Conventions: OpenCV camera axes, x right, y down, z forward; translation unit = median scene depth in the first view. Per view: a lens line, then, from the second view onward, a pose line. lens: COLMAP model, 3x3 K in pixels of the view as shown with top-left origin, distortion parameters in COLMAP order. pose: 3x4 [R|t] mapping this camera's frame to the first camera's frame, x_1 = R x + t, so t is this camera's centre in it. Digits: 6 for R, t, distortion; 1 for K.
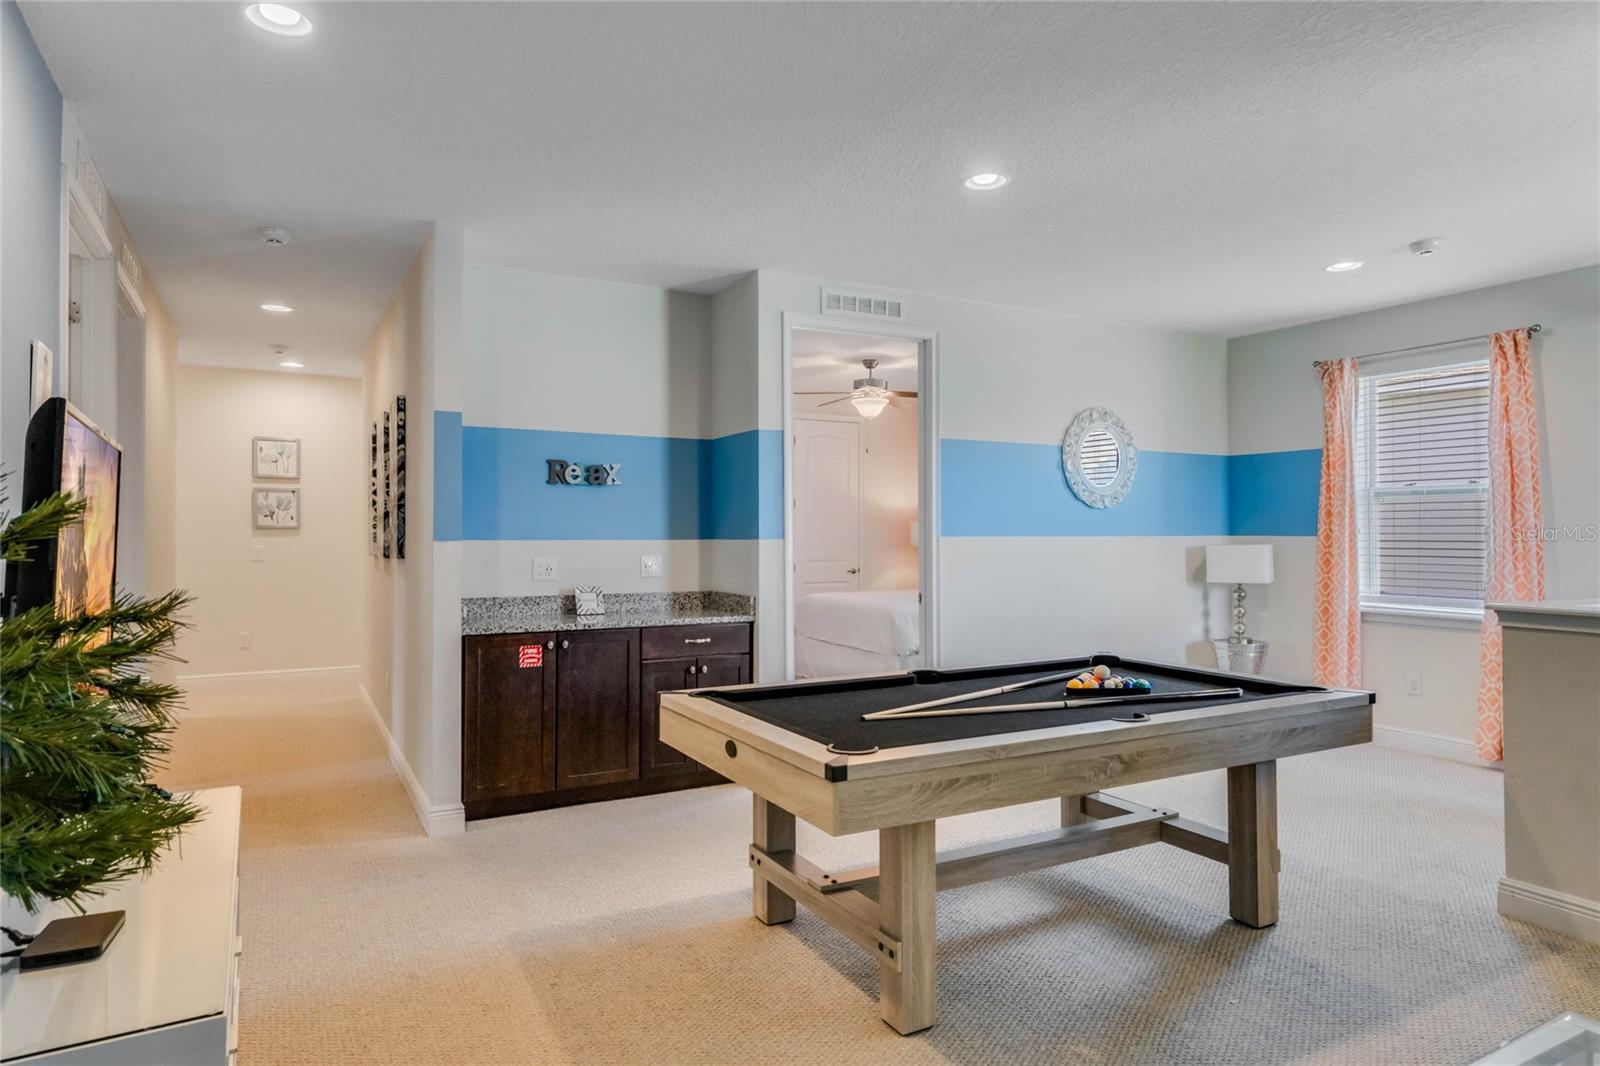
lens RADIAL K [[979.0, 0, 803.2], [0, 979.0, 527.5], [0, 0, 1]] dist [-0.001237, -0.000327]
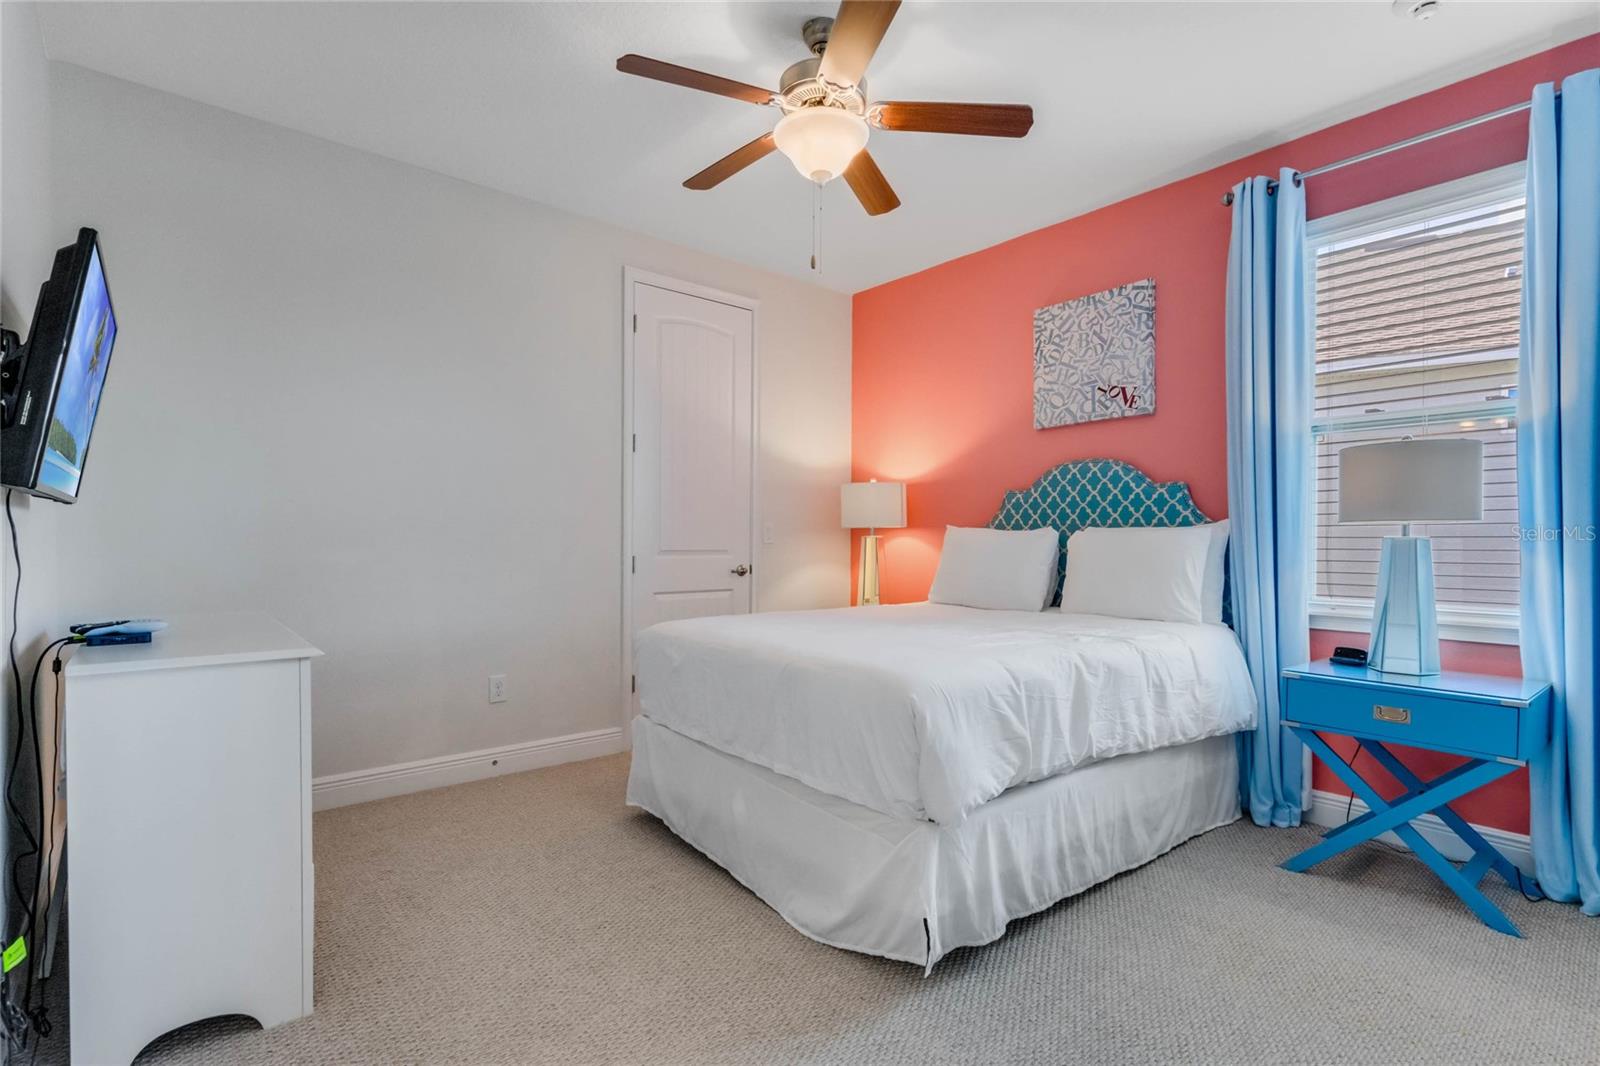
lens RADIAL K [[733.2, 0, 804.2], [0, 733.2, 533.3], [0, 0, 1]] dist [0.007638, 0.001490]
pose [[0.980252, 0.005720, 0.197672, 0.002485], [-0.004275, 0.999961, -0.007736, 0.020332], [-0.197708, 0.006739, 0.980238, 0.456227]]
